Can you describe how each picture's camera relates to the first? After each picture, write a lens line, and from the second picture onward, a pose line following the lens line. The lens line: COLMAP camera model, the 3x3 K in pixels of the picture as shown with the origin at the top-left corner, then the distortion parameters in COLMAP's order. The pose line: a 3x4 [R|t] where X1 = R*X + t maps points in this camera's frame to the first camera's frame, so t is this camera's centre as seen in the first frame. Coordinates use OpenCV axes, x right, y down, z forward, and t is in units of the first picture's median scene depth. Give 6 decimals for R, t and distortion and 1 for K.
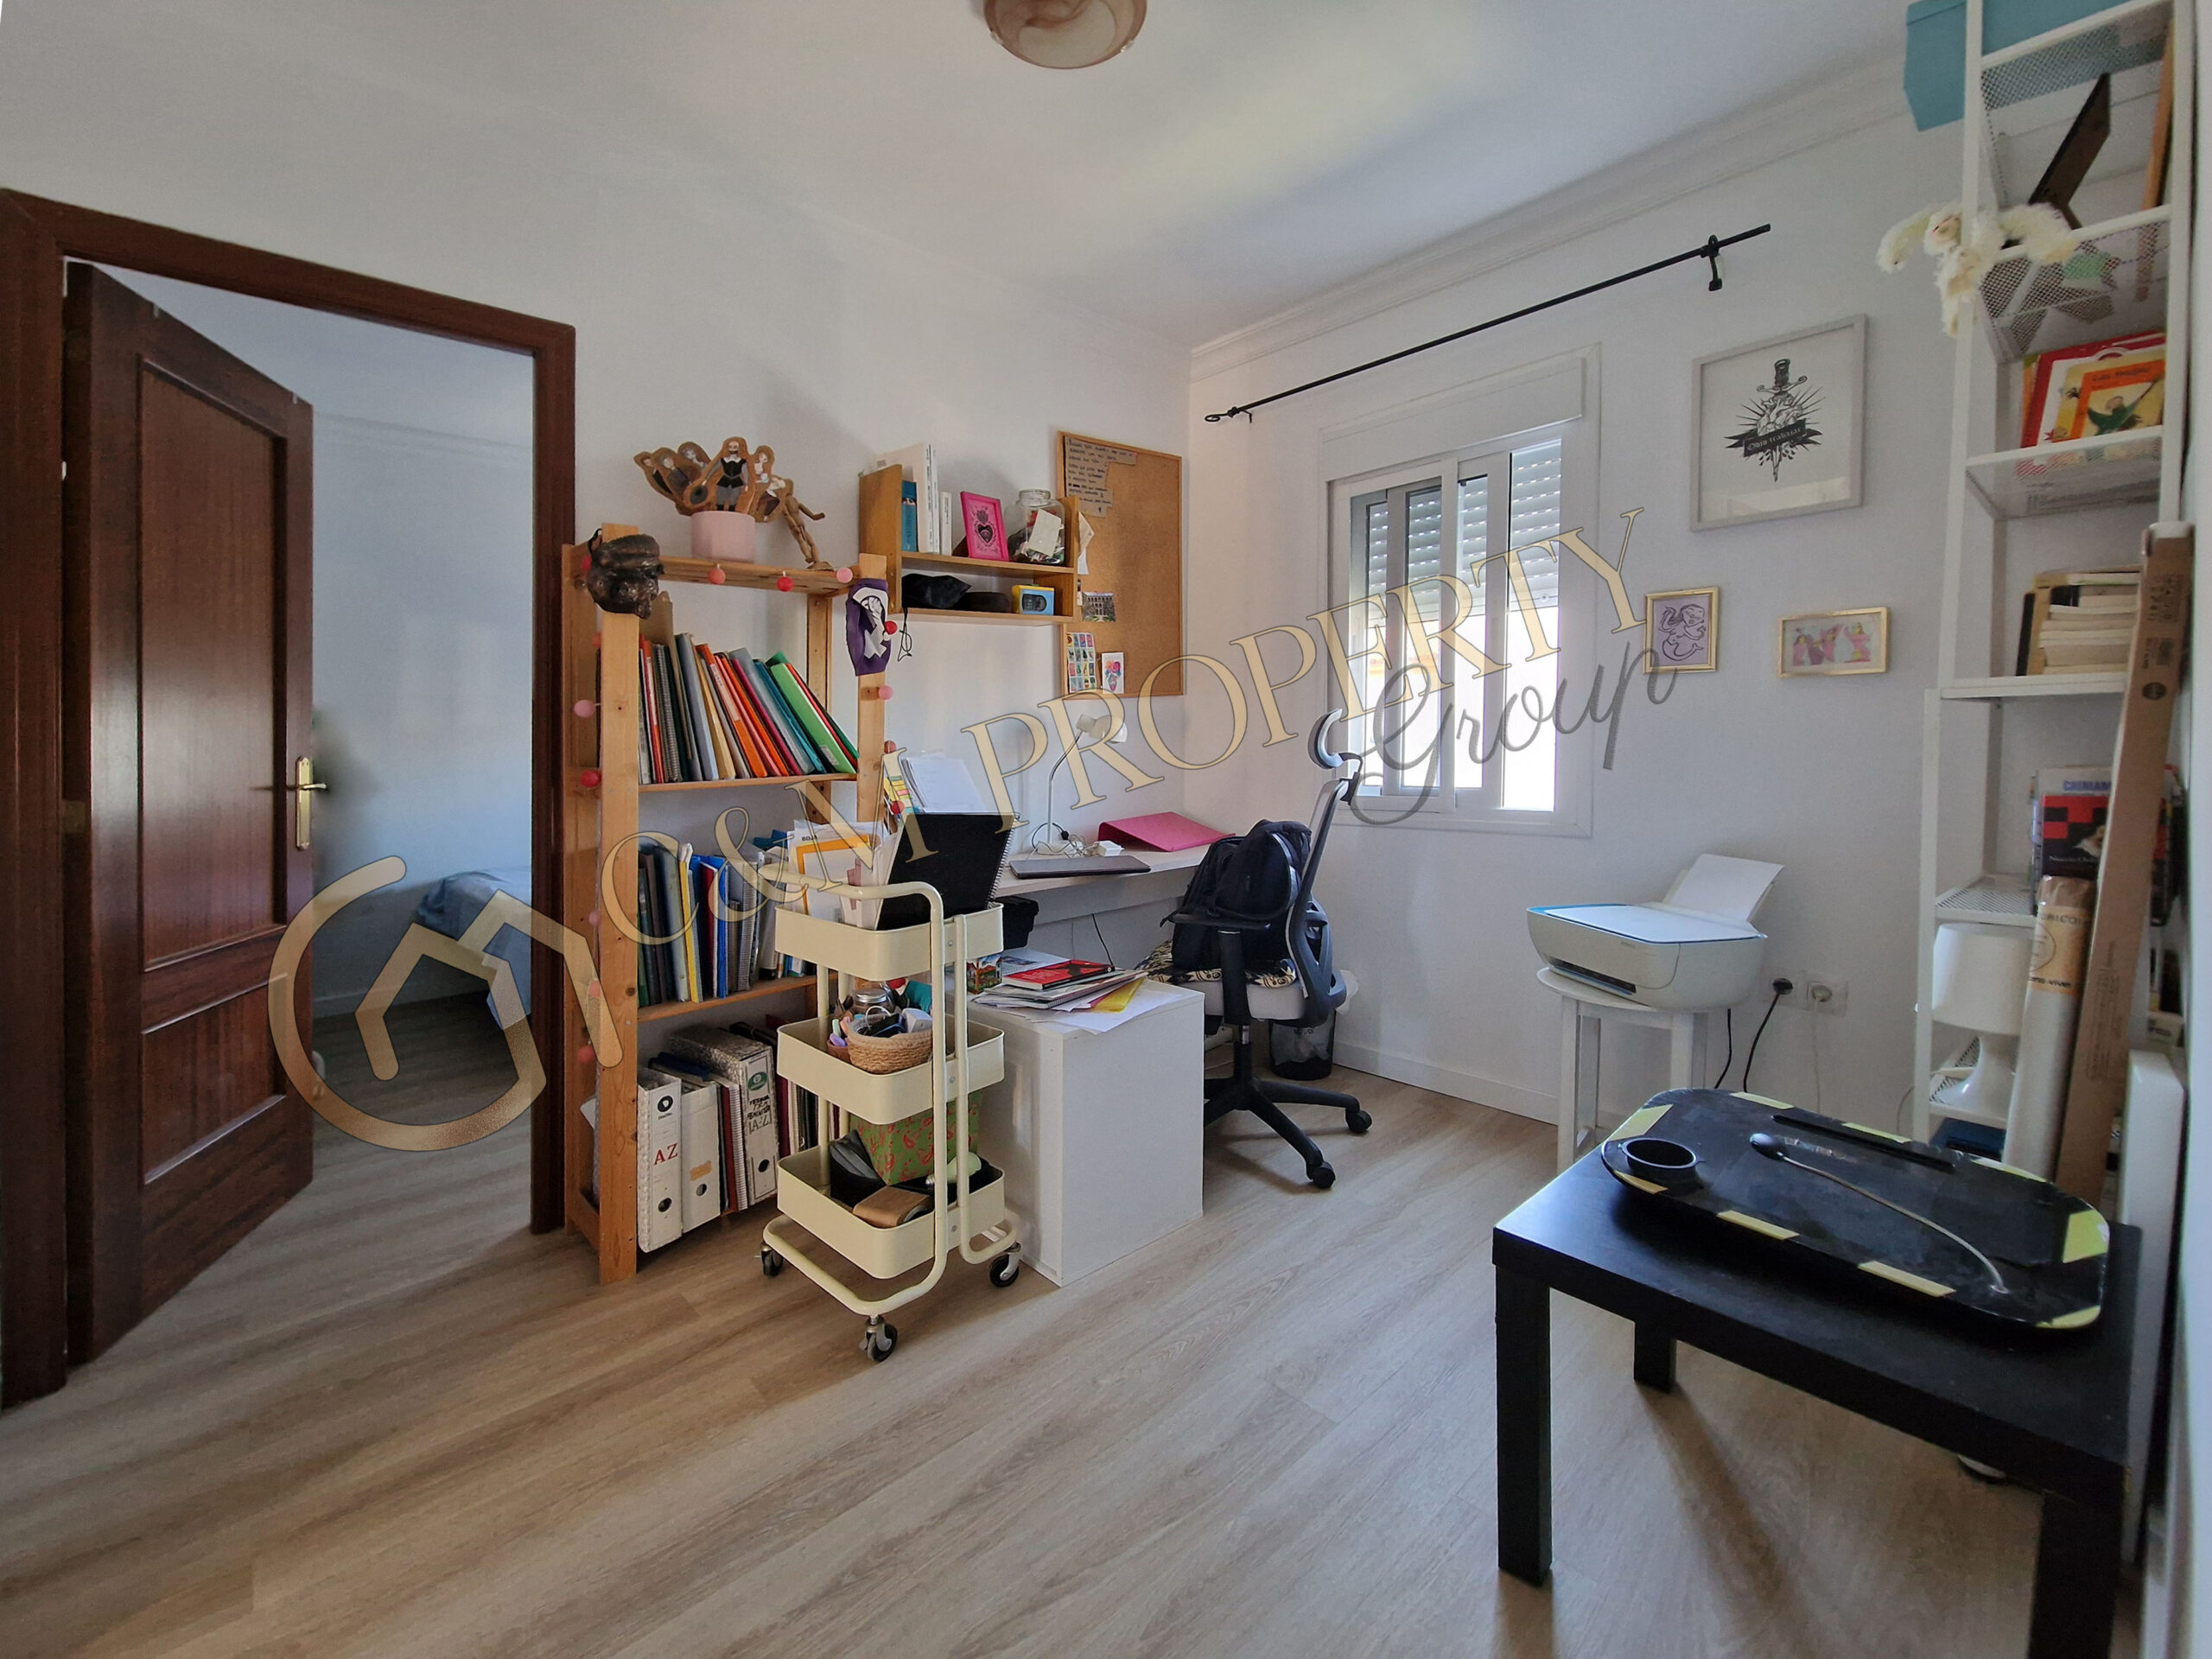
lens RADIAL K [[949.0, 0, 1045.9], [0, 949.0, 775.6], [0, 0, 1]] dist [-0.001550, -0.000450]
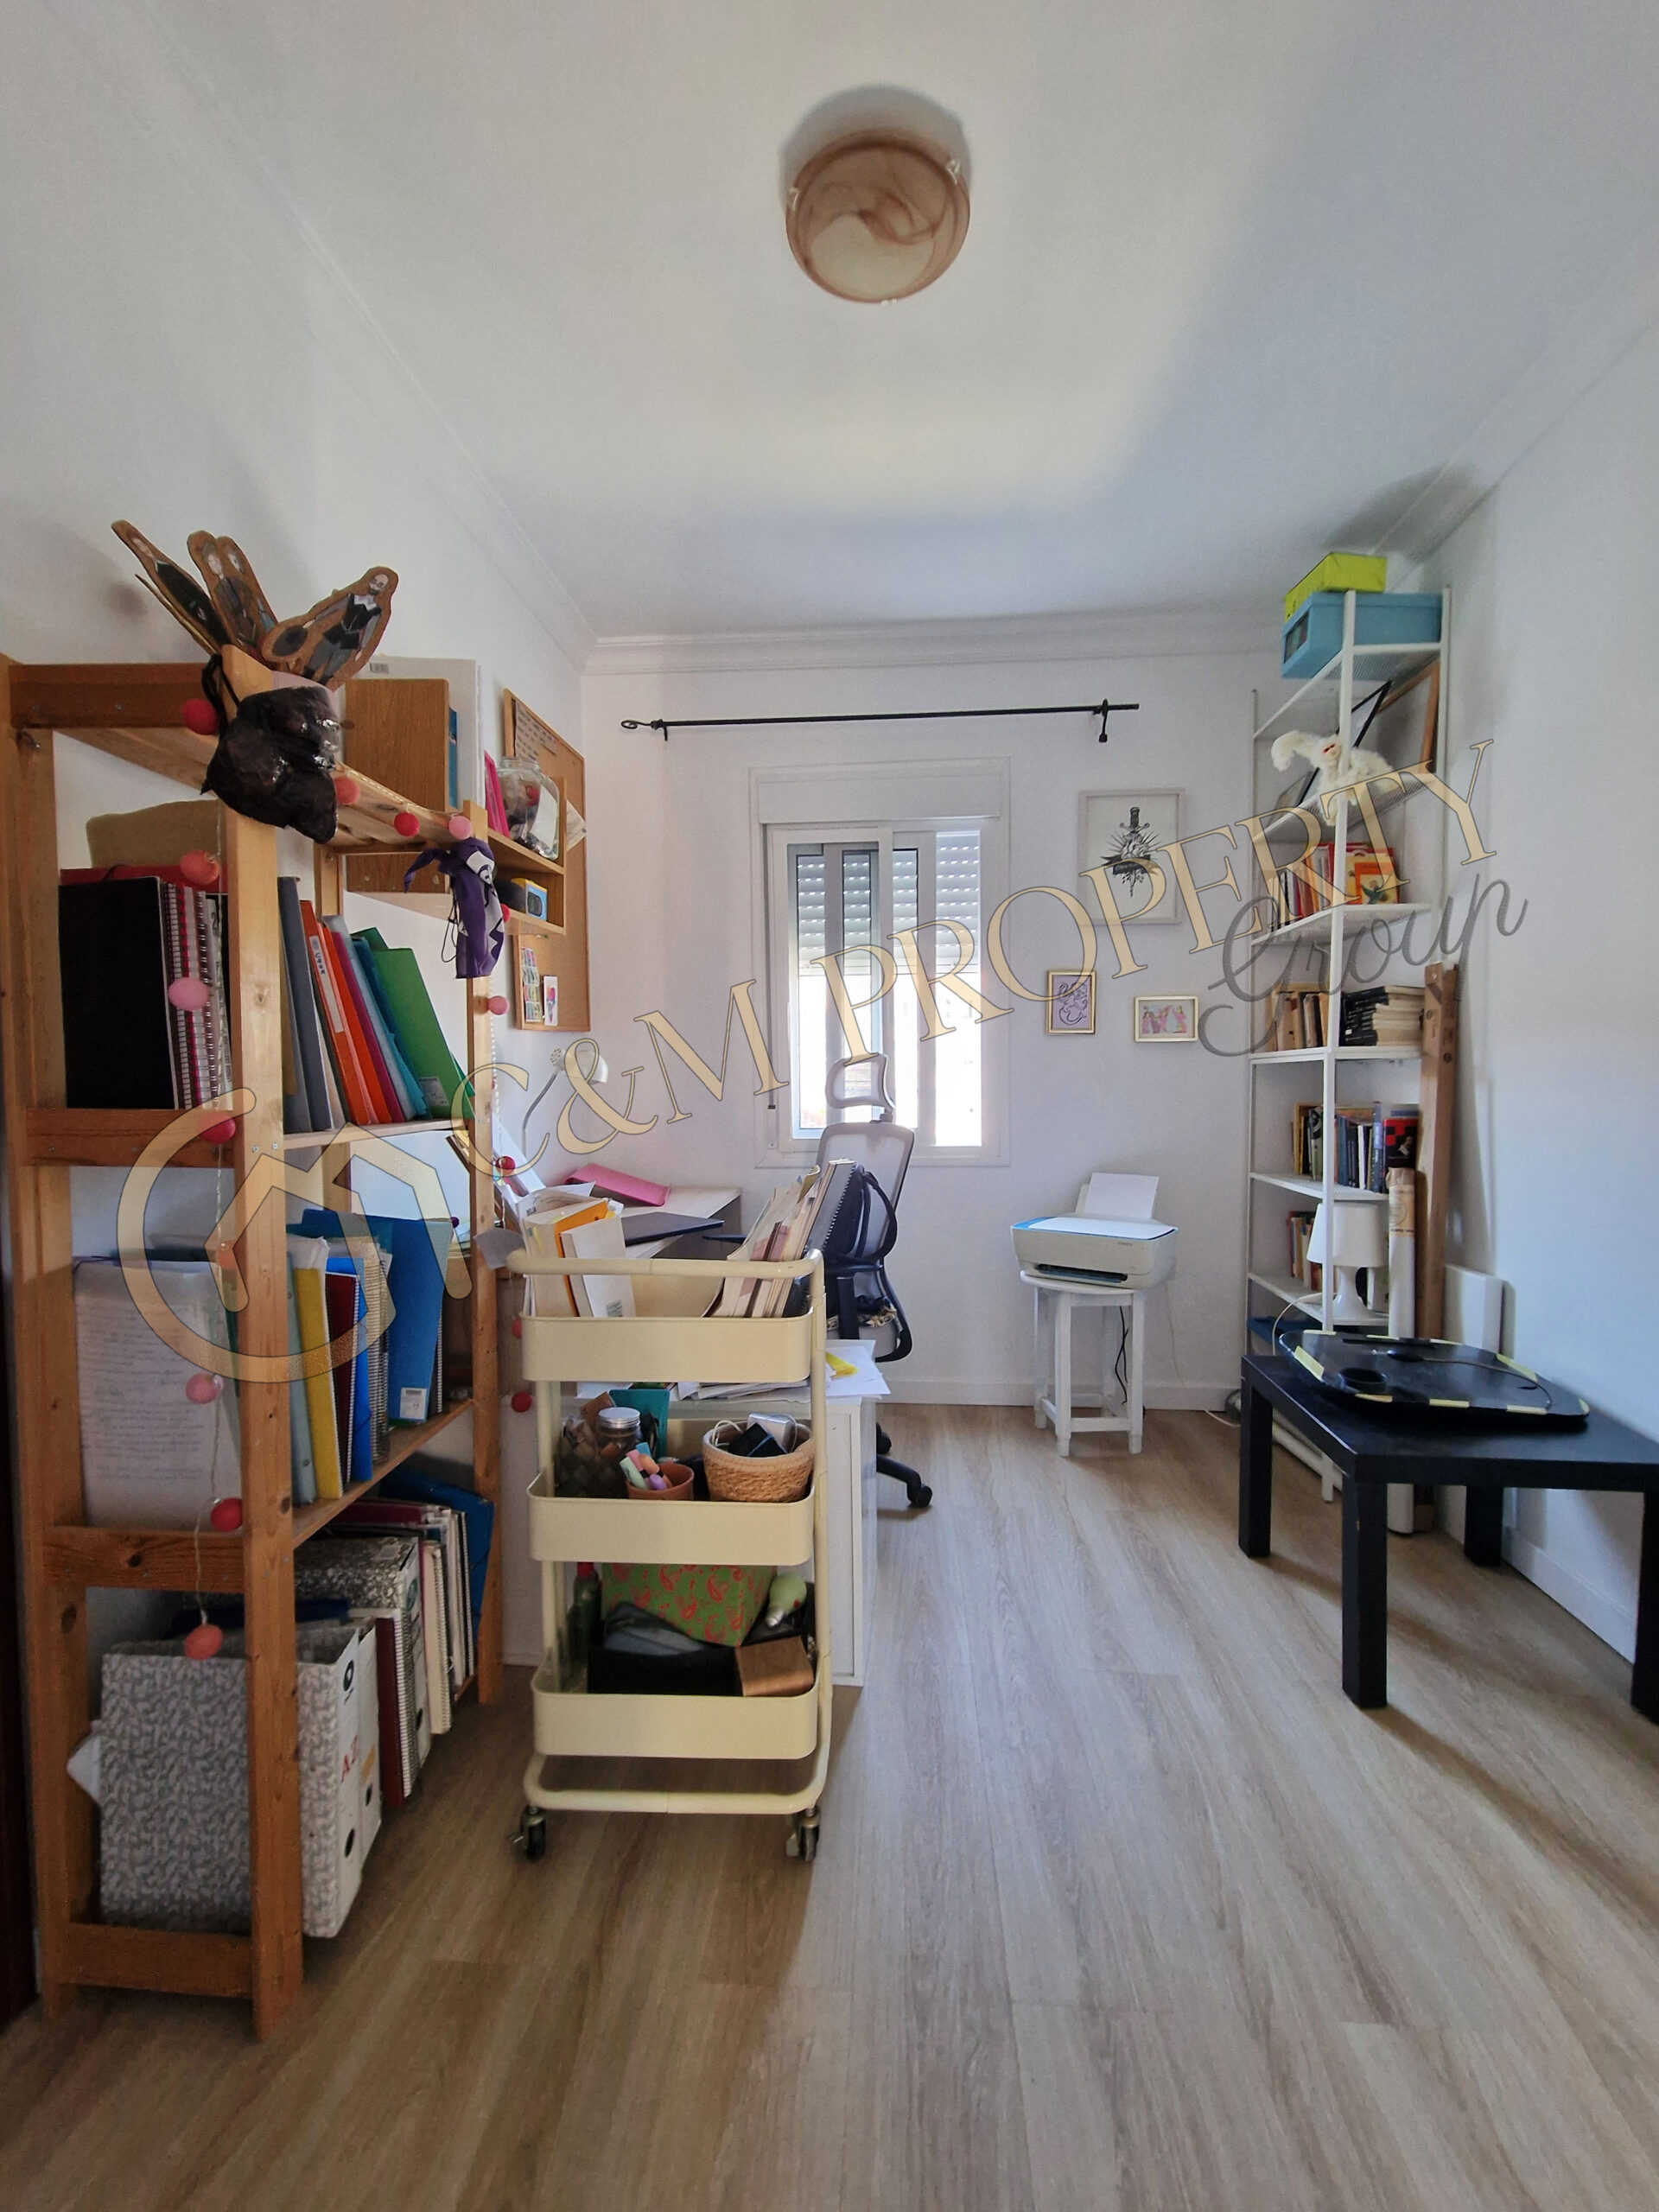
lens RADIAL K [[949.0, 0, 891.8], [0, 949.0, 1153.4], [0, 0, 1]] dist [-0.001550, -0.000450]
pose [[0.707871, -0.037091, 0.705367, -0.453778], [0.017497, 0.999235, 0.034984, 0.004452], [-0.706125, -0.012422, 0.707978, 0.276598]]
